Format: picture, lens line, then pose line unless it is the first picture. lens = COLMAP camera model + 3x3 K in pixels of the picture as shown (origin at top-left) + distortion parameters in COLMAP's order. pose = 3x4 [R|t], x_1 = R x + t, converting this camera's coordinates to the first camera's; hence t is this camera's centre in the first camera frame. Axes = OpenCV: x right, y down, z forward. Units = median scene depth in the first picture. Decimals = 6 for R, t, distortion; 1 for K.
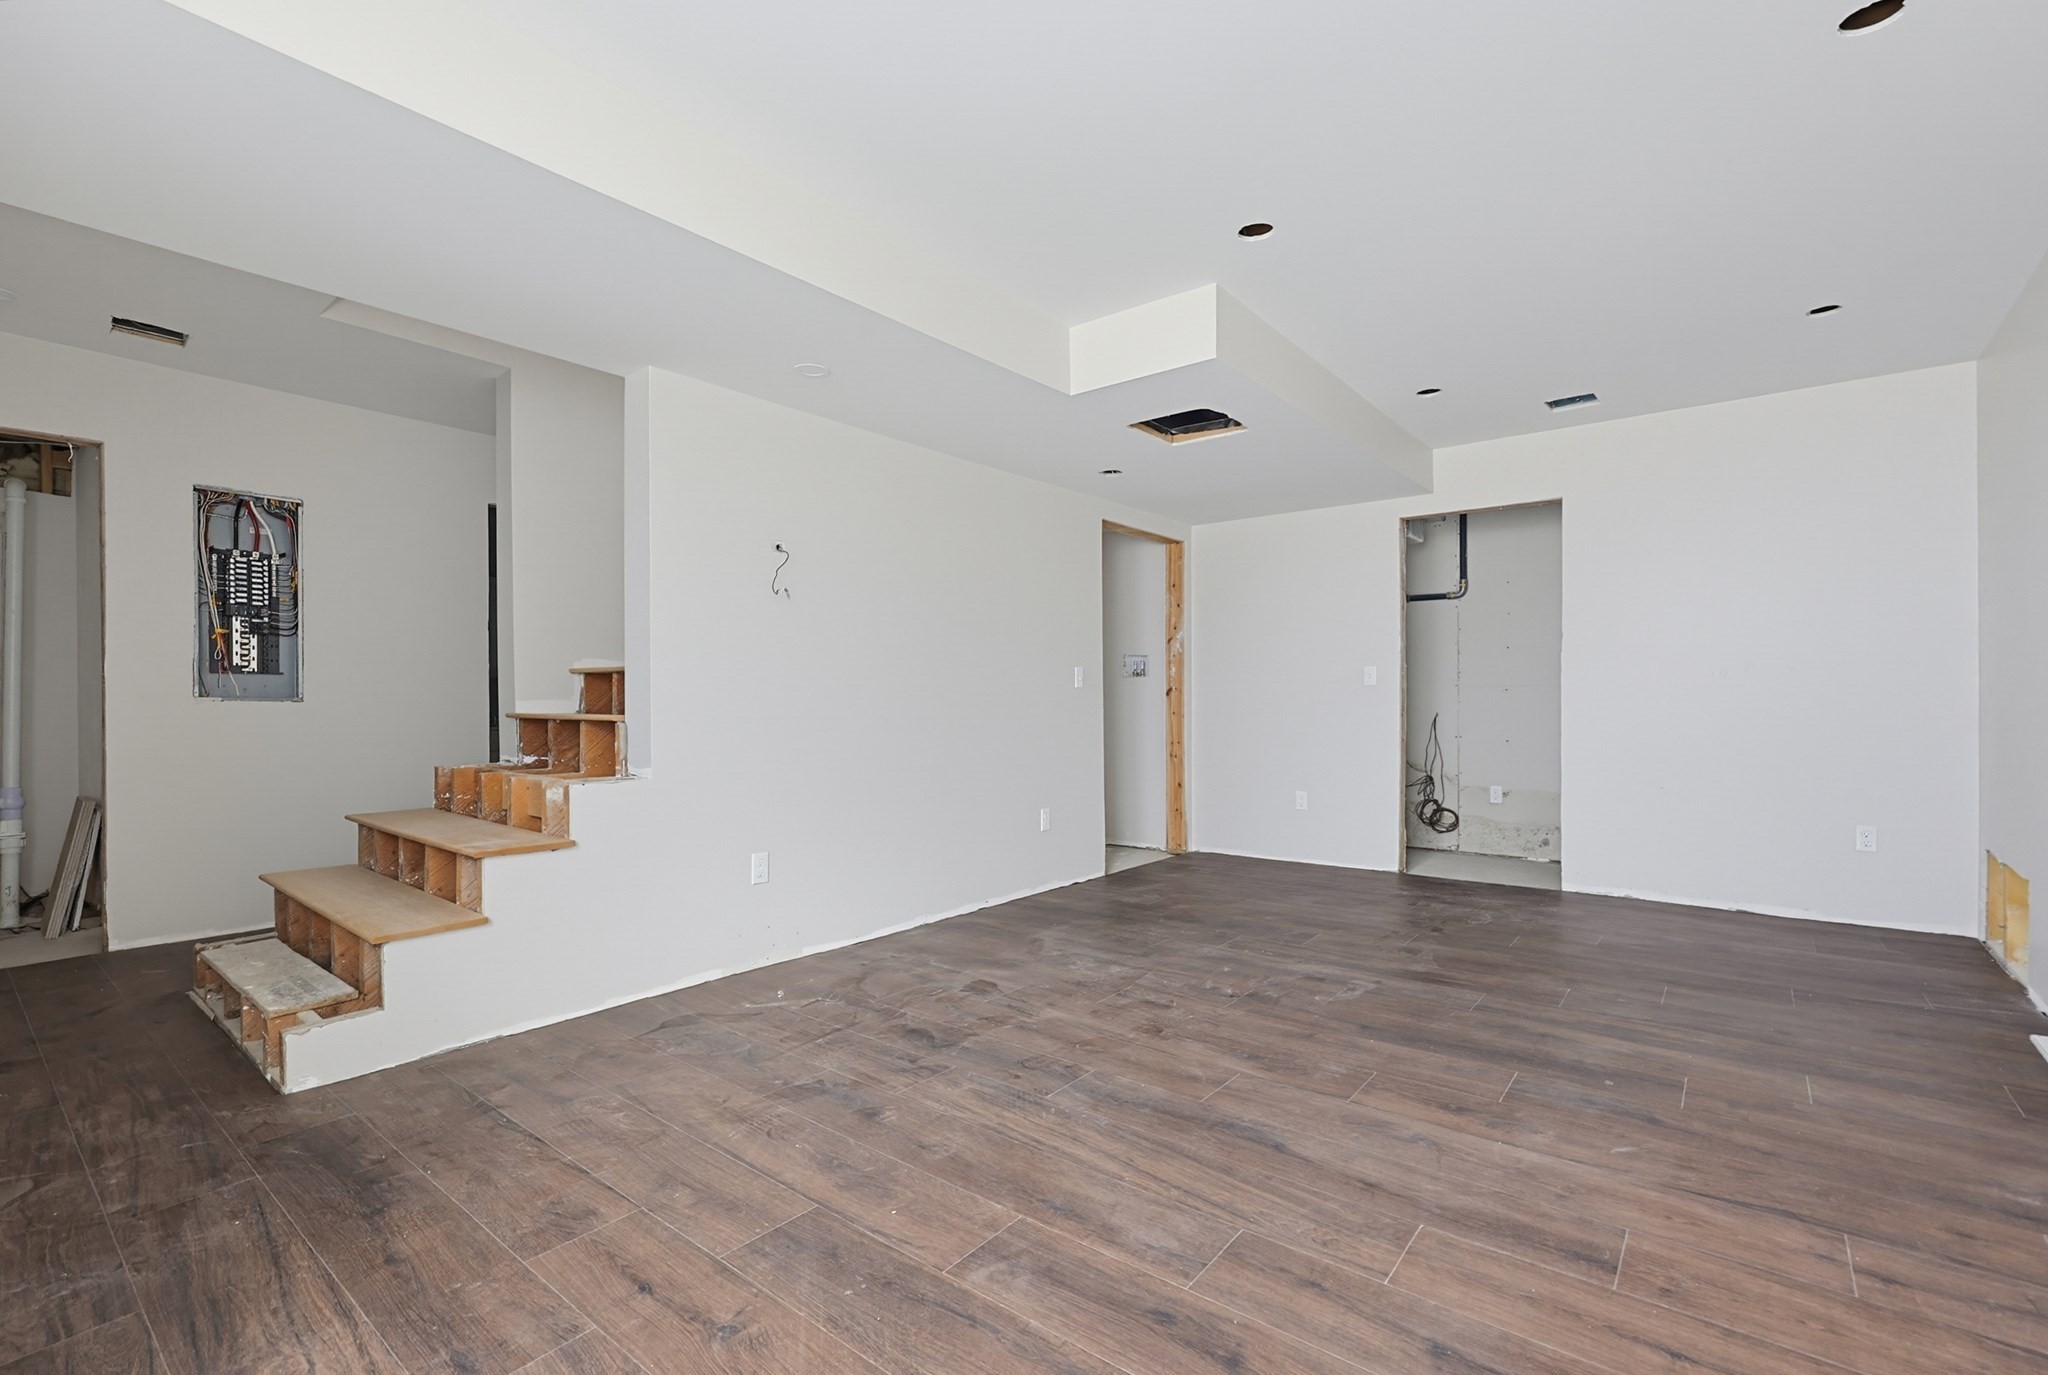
lens RADIAL K [[861.2, 0, 1021.1], [0, 861.2, 713.5], [0, 0, 1]] dist [-0.002083, -0.000252]
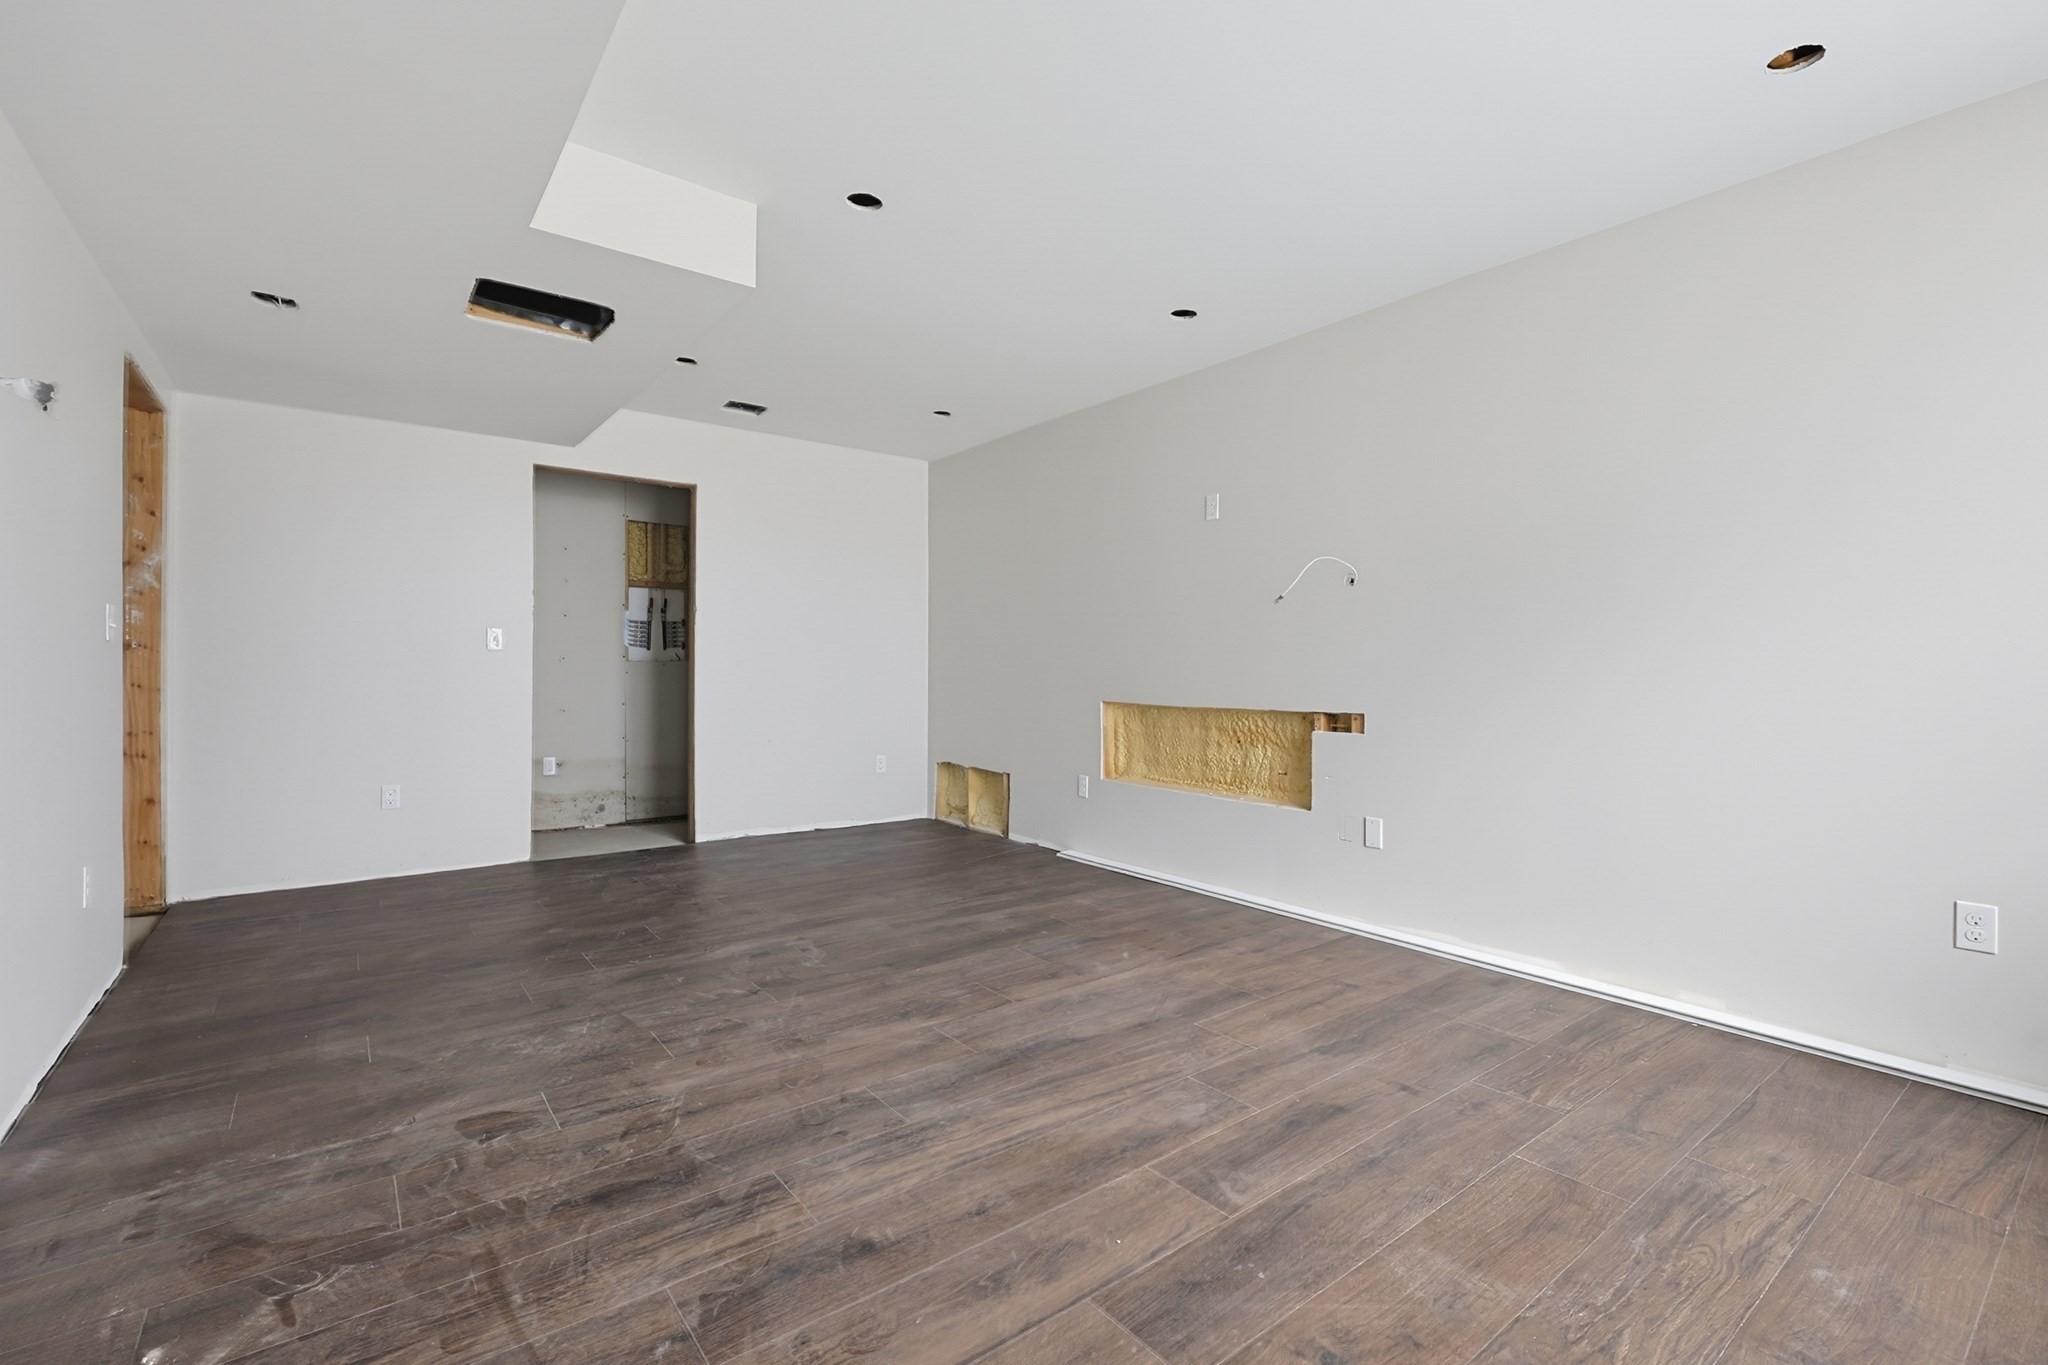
lens RADIAL K [[899.8, 0, 1024.3], [0, 899.8, 691.2], [0, 0, 1]] dist [0.000316, 0.000340]
pose [[0.254887, -0.016427, 0.966831, -0.715344], [0.007647, 0.999859, 0.014972, -0.003919], [-0.966941, 0.003577, 0.254977, 0.572889]]
